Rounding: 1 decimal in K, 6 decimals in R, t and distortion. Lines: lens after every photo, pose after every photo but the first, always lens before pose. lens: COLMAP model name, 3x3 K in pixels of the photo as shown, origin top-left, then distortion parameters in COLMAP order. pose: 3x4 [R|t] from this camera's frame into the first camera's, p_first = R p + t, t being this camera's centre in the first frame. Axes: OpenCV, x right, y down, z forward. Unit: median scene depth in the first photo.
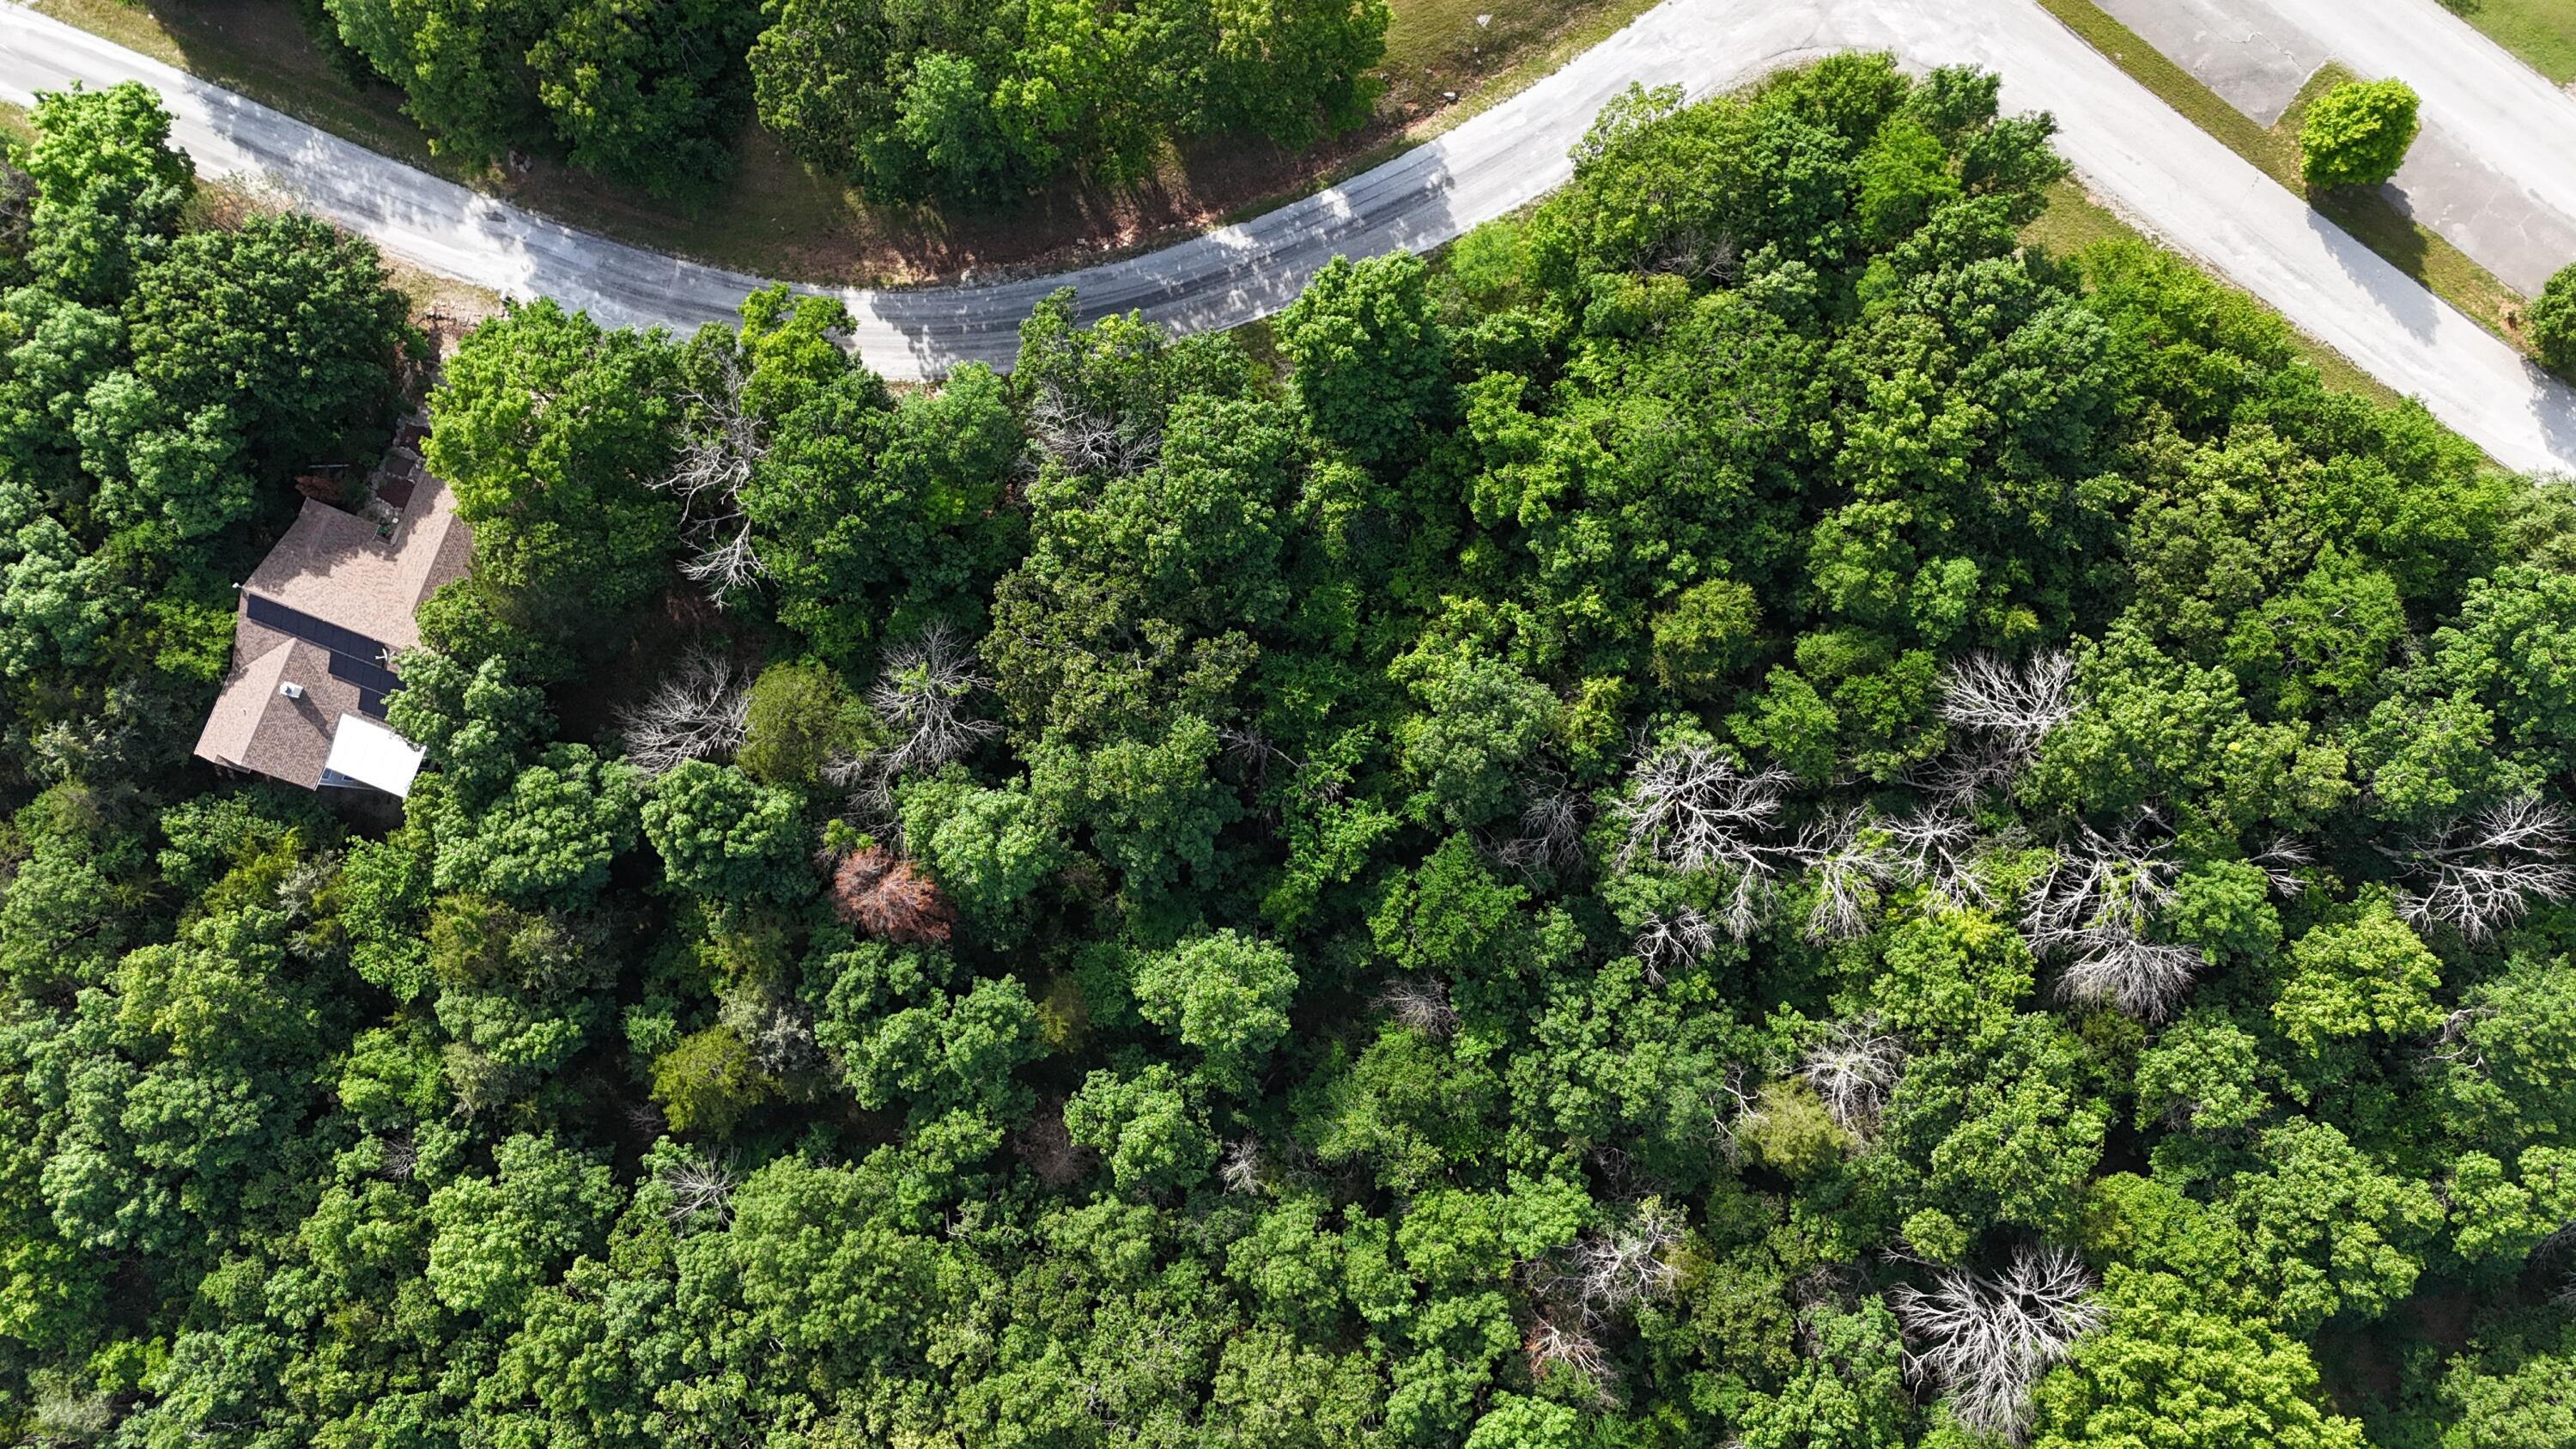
lens RADIAL K [[1898.0, 0, 1292.1], [0, 1898.0, 719.1], [0, 0, 1]] dist [0.068557, -0.062714]
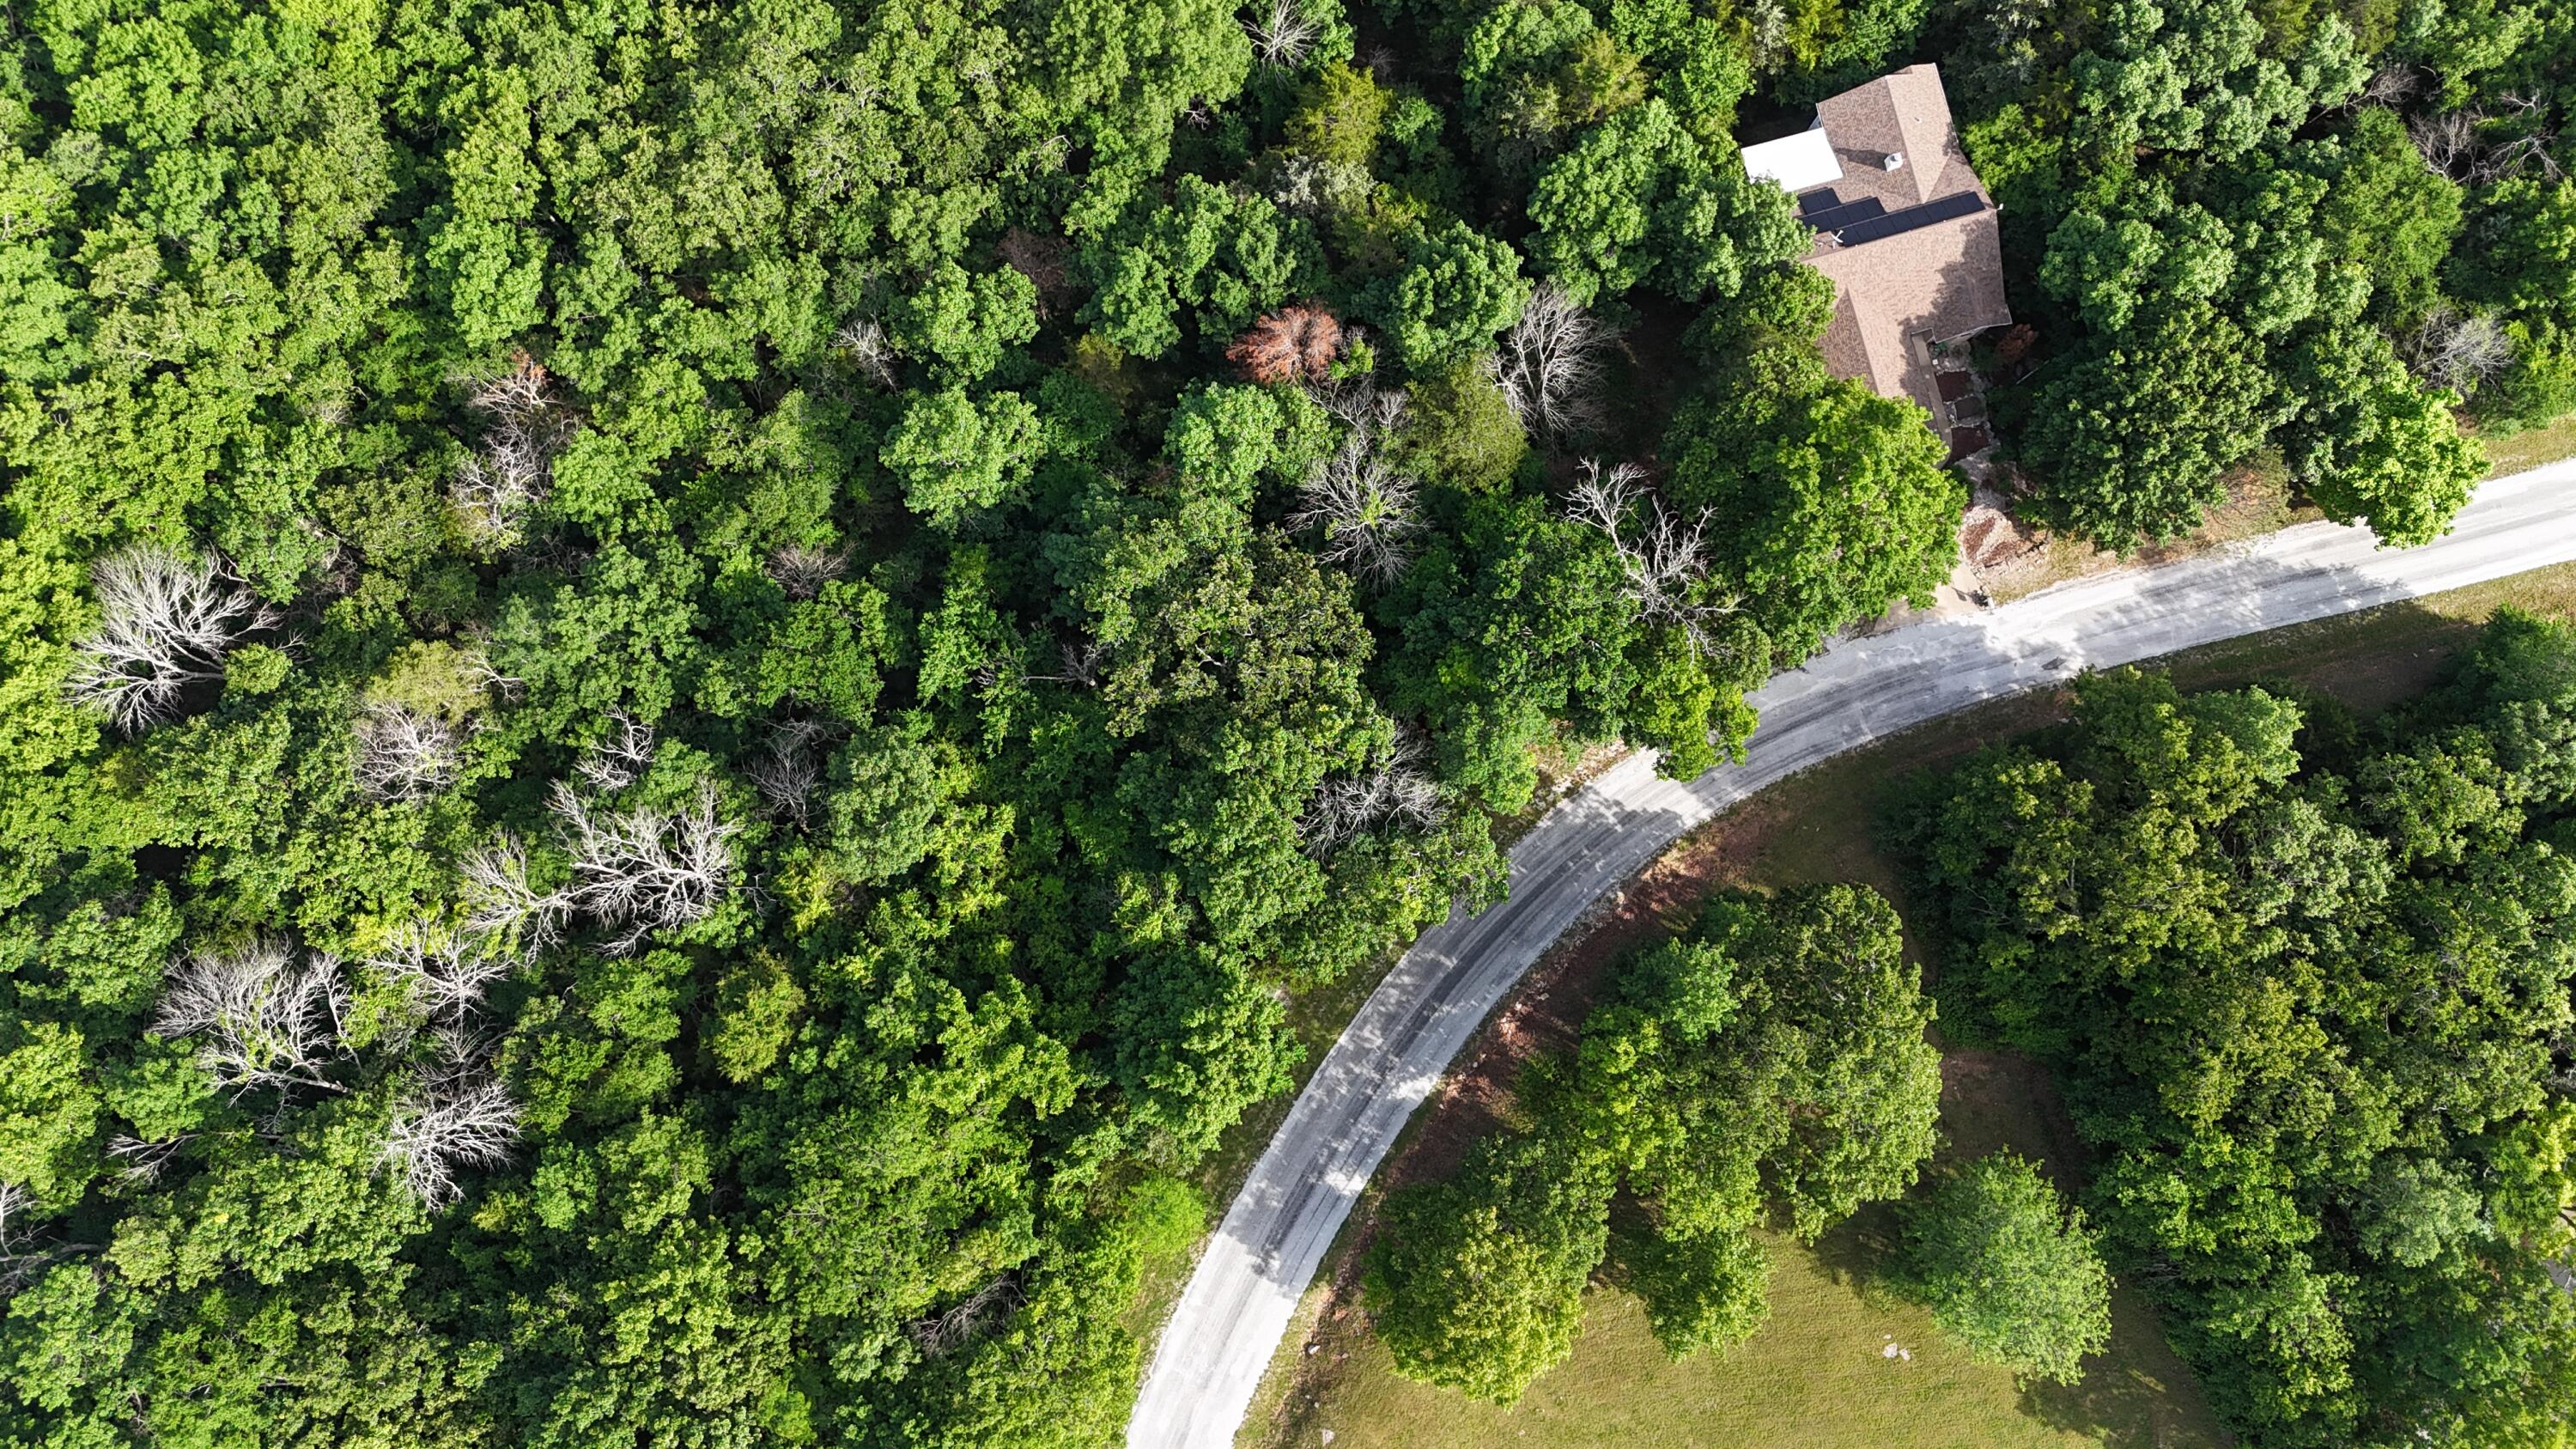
lens RADIAL K [[1907.7, 0, 1287.9], [0, 1907.7, 714.1], [0, 0, 1]] dist [0.058441, -0.044753]
pose [[-0.808687, 0.587817, -0.022275, -0.073706], [-0.583289, -0.796406, 0.159720, -0.232189], [0.076146, 0.142156, 0.986911, 0.021099]]
